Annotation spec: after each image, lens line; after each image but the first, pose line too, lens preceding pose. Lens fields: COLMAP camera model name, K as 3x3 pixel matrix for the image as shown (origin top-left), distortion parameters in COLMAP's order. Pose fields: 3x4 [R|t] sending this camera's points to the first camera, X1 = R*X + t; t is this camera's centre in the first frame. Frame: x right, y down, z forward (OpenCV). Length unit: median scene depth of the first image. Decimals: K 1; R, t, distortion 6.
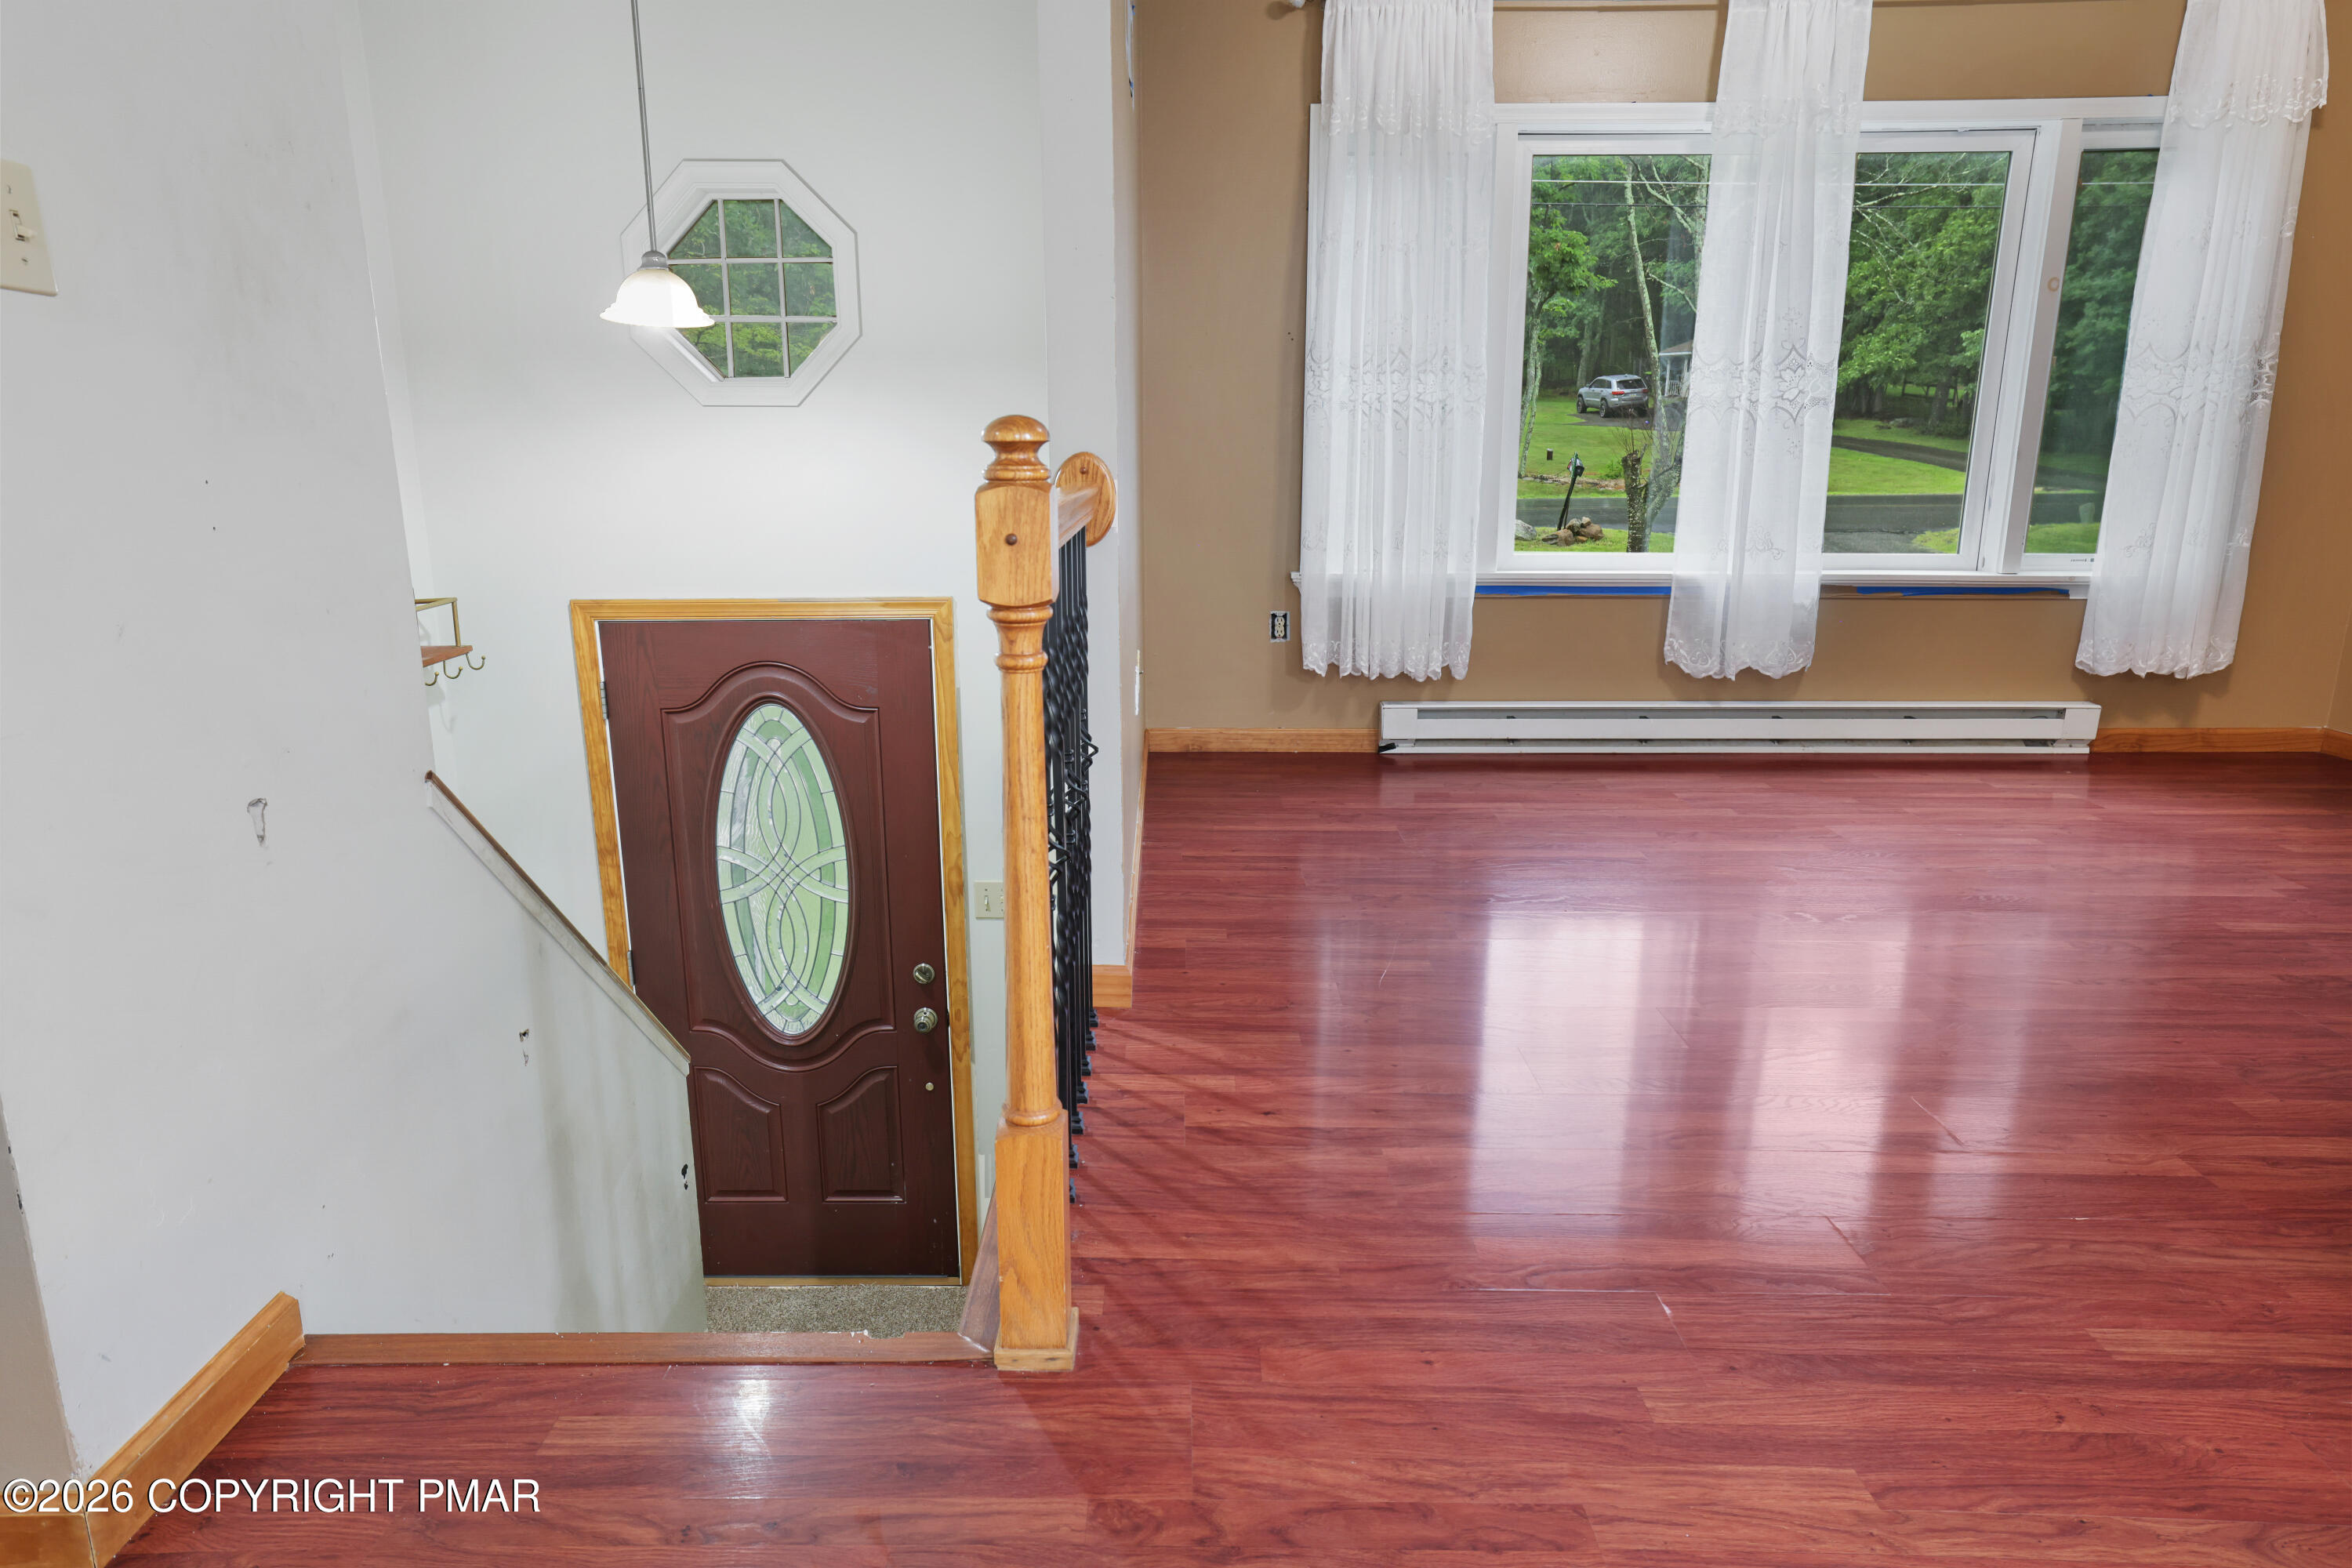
lens RADIAL K [[1462.2, 0, 1141.5], [0, 1462.2, 797.6], [0, 0, 1]] dist [-0.015133, 0.018855]
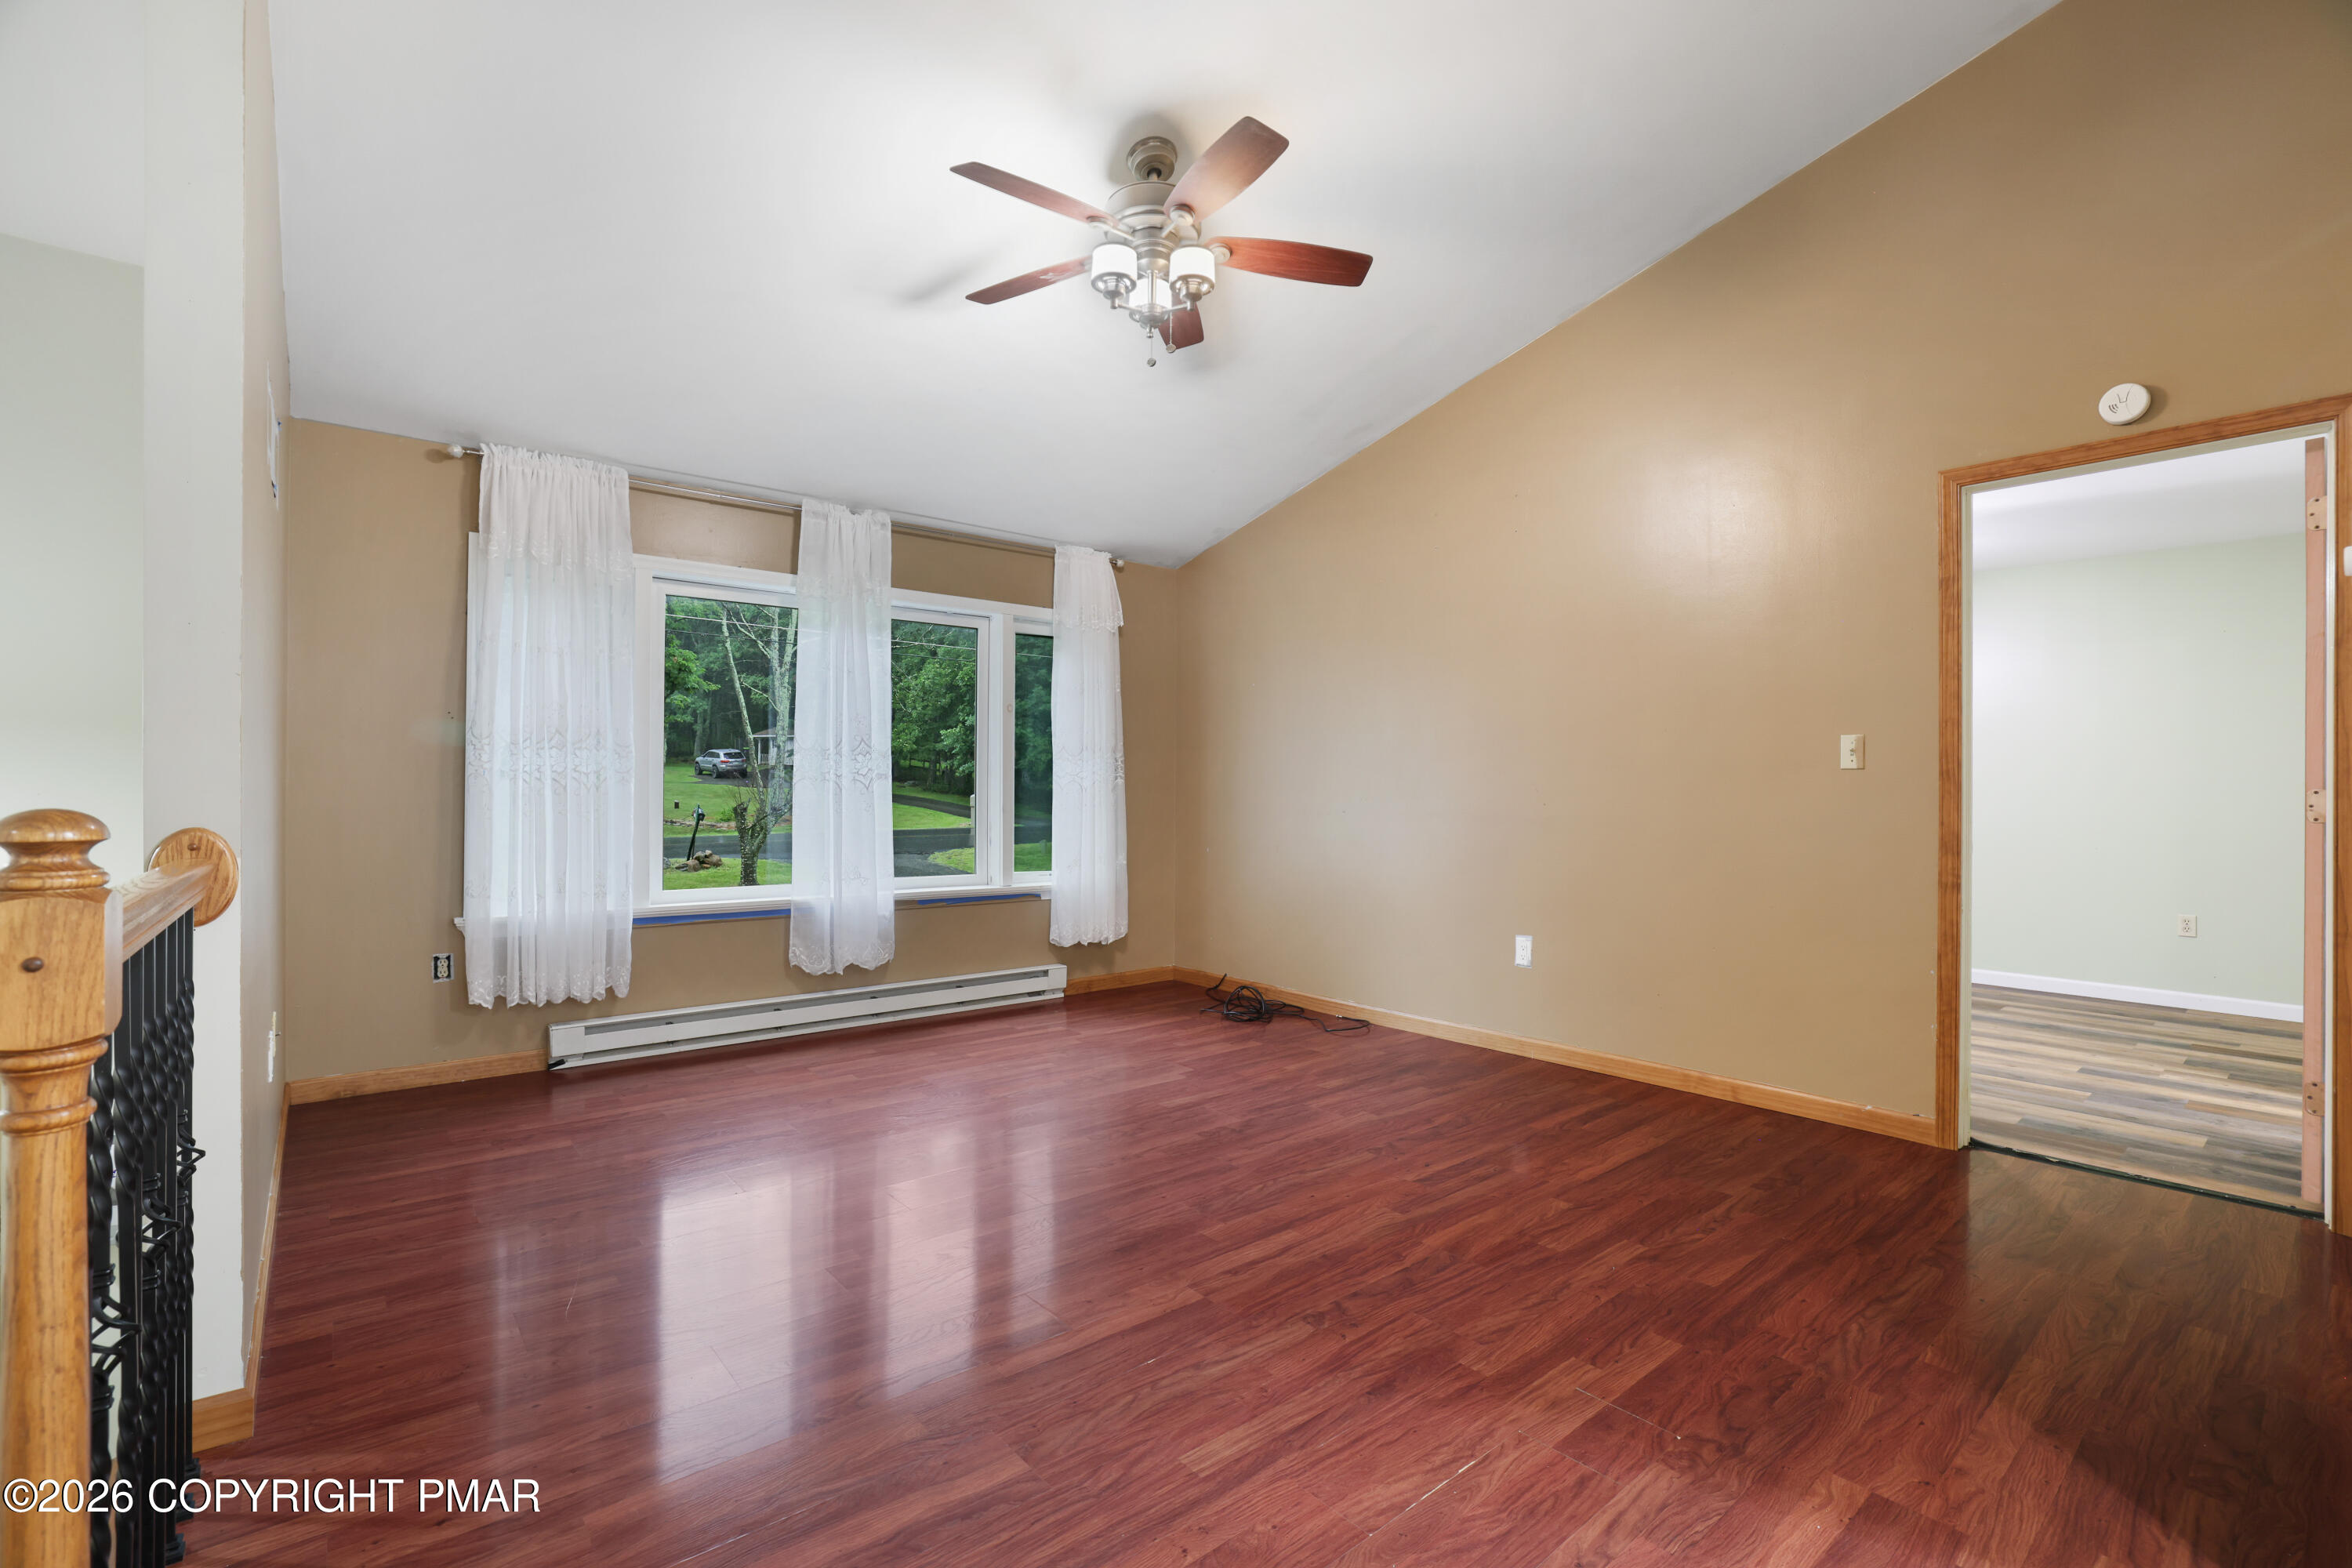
lens RADIAL K [[1041.2, 0, 1163.2], [0, 1041.2, 779.0], [0, 0, 1]] dist [-0.039193, 0.013087]
pose [[0.760319, 0.014053, 0.649397, 0.005339], [0.149883, 0.968990, -0.196453, -0.024170], [-0.632020, 0.246701, 0.734635, 0.063739]]
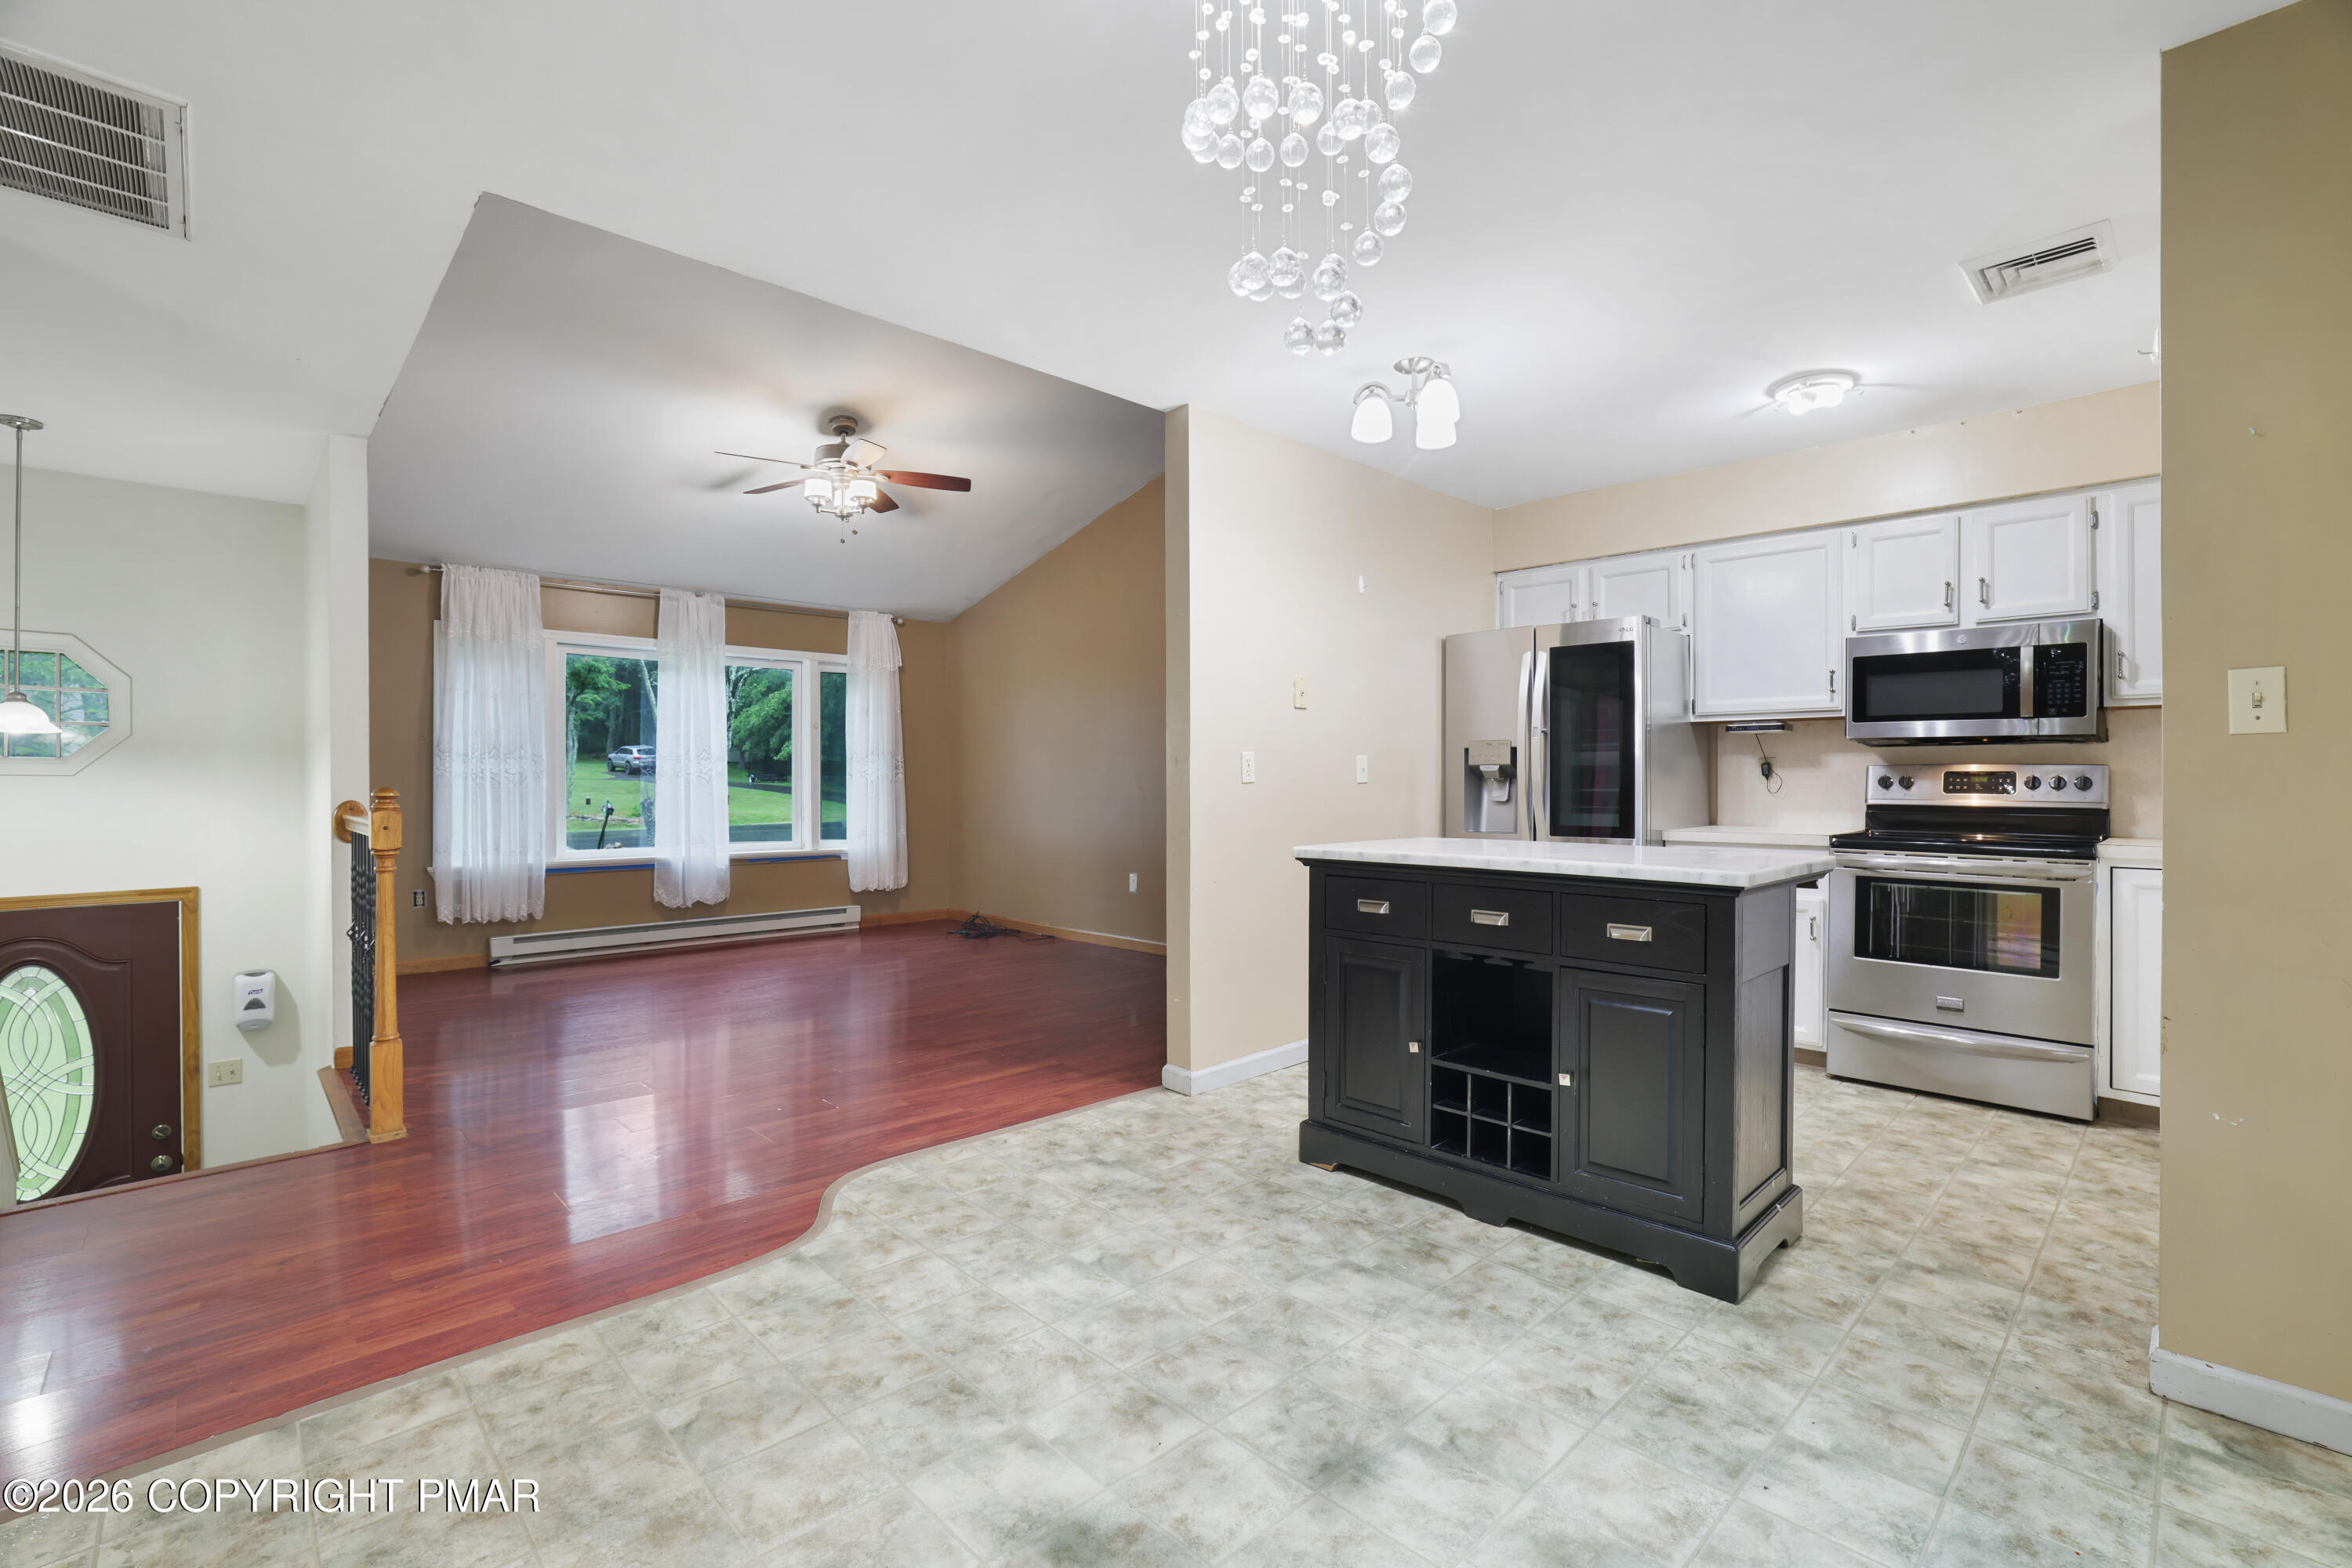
lens RADIAL K [[1041.2, 0, 1168.6], [0, 1041.2, 773.3], [0, 0, 1]] dist [-0.039193, 0.013087]
pose [[0.711921, 0.007283, 0.702222, -0.138552], [0.170955, 0.968068, -0.183356, 0.124610], [-0.681134, 0.250583, 0.687942, -0.518822]]
